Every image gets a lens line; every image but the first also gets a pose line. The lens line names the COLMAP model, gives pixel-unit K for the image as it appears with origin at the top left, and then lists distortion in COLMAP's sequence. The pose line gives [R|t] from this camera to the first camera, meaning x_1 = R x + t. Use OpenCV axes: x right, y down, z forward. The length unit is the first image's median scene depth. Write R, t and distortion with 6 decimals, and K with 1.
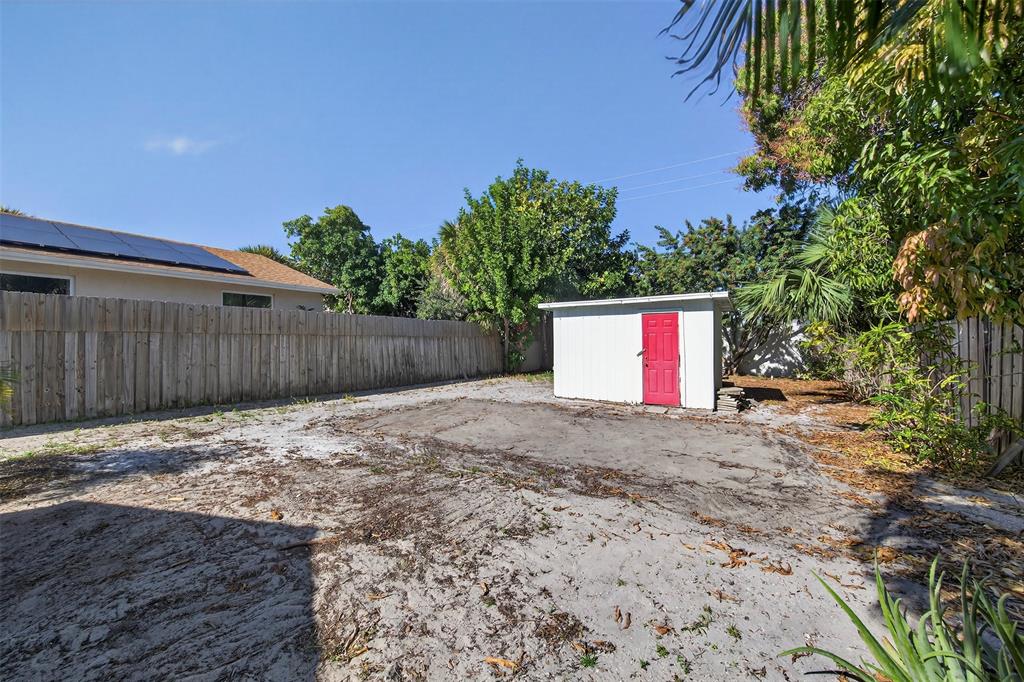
lens RADIAL K [[377.3, 0, 518.1], [0, 377.3, 335.9], [0, 0, 1]] dist [0.000322, -0.000032]
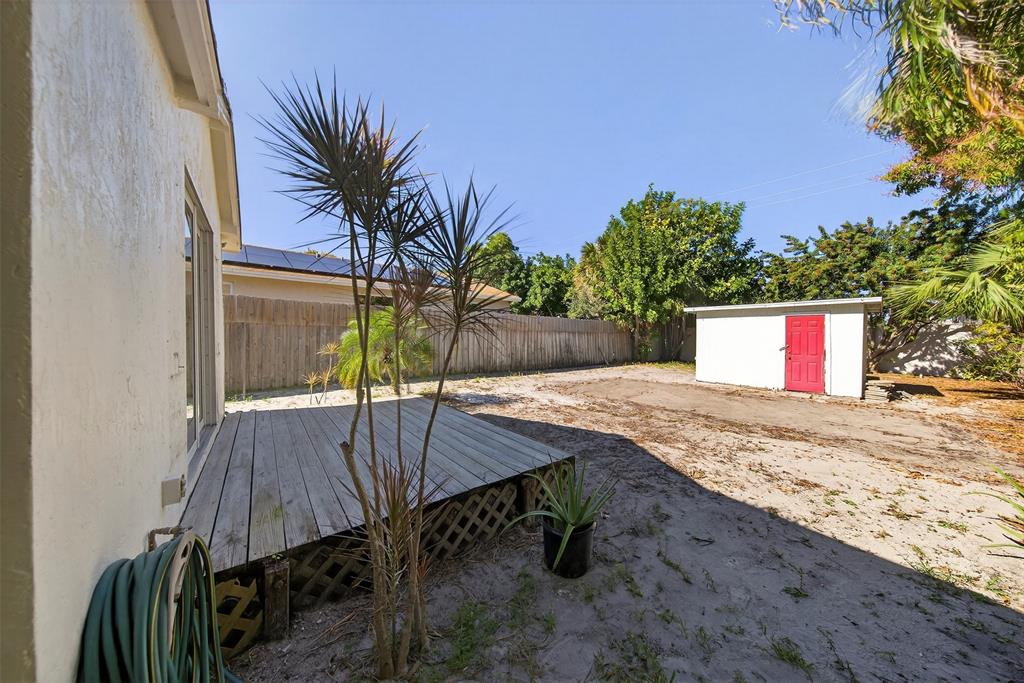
lens RADIAL K [[324.3, 0, 514.7], [0, 324.3, 336.9], [0, 0, 1]] dist [0.015024, -0.003747]
pose [[0.959415, 0.015696, -0.281560, -0.153892], [-0.009890, 0.999708, 0.022030, -0.004437], [0.281824, -0.018351, 0.959291, -0.186401]]
